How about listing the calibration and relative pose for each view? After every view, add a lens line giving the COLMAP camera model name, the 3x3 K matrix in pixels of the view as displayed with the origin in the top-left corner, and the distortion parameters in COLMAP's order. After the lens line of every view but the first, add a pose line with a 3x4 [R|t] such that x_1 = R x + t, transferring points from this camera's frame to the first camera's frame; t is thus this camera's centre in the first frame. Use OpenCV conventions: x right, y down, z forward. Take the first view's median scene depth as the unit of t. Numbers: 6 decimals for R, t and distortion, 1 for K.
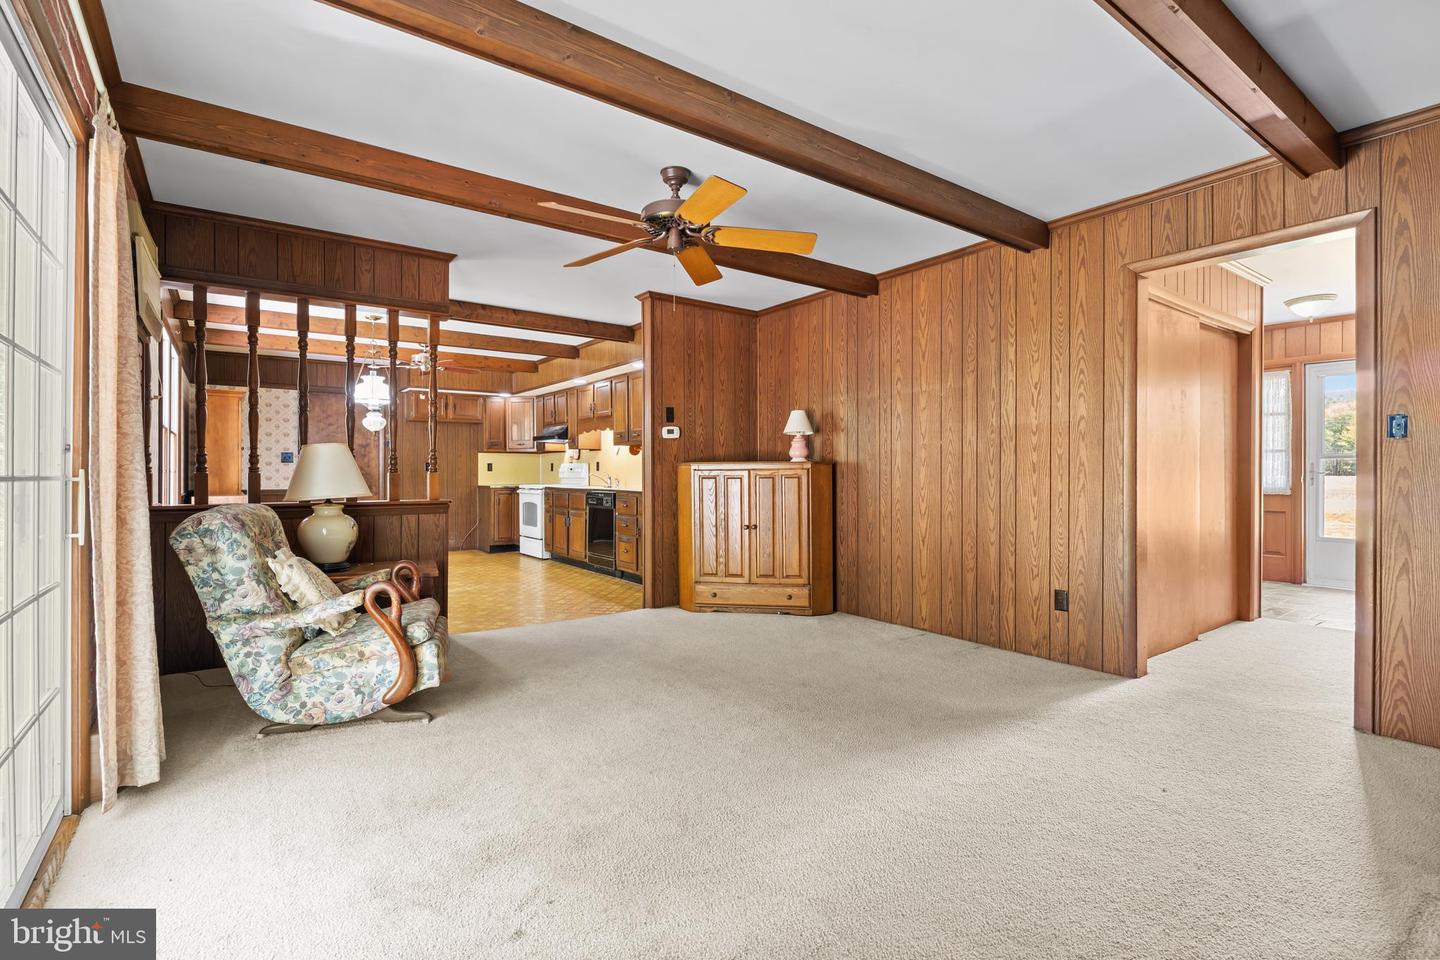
lens RADIAL K [[664.1, 0, 726.4], [0, 664.1, 475.6], [0, 0, 1]] dist [-0.008245, 0.001453]
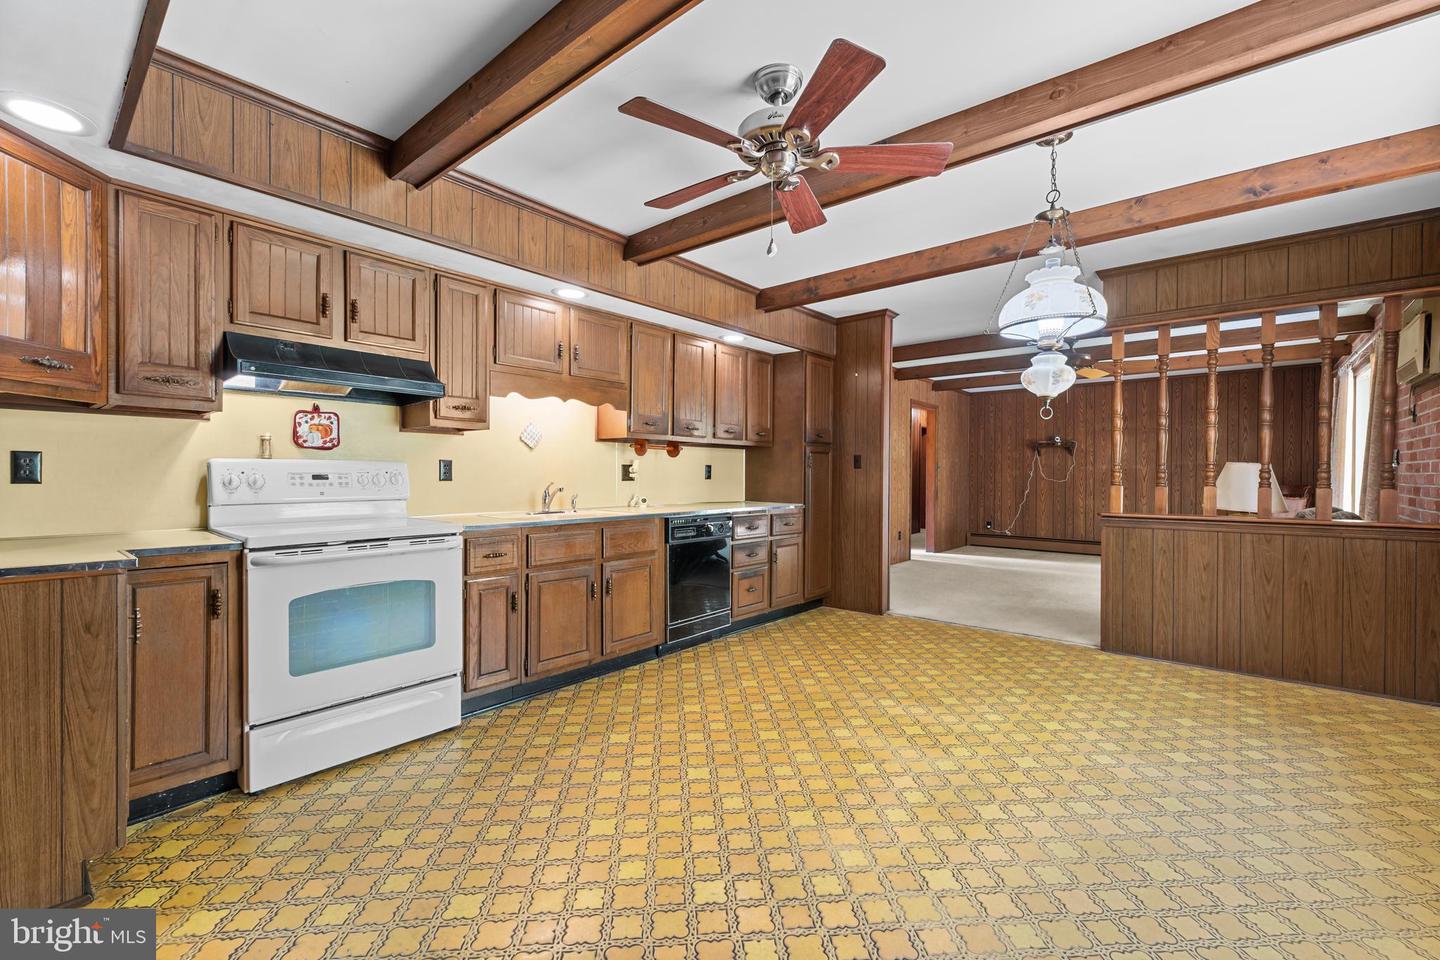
lens RADIAL K [[605.0, 0, 715.9], [0, 605.0, 482.5], [0, 0, 1]] dist [0.006239, -0.000288]
pose [[-0.219463, -0.013604, 0.975526, -1.022613], [0.000357, 0.999902, 0.014024, -0.019256], [-0.975621, 0.003426, -0.219437, 1.522953]]
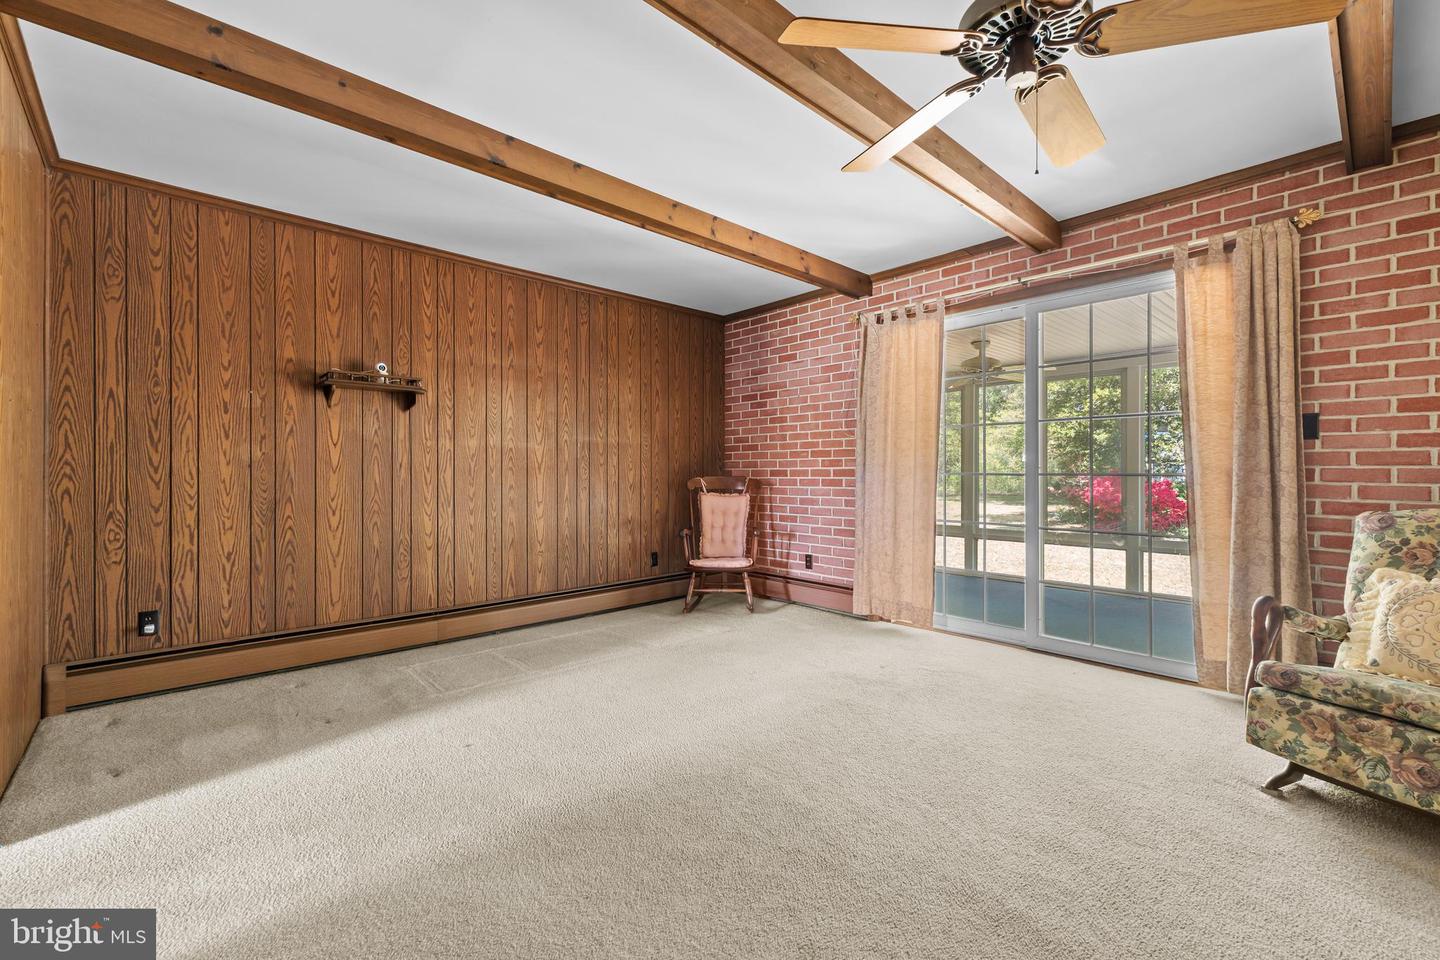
lens RADIAL K [[605.0, 0, 709.5], [0, 605.0, 468.9], [0, 0, 1]] dist [0.006239, -0.000288]
pose [[-0.995257, 0.000784, -0.097280, 0.147923], [0.001072, 0.999995, -0.002912, -0.002938], [0.097277, -0.003003, -0.995253, 0.910172]]
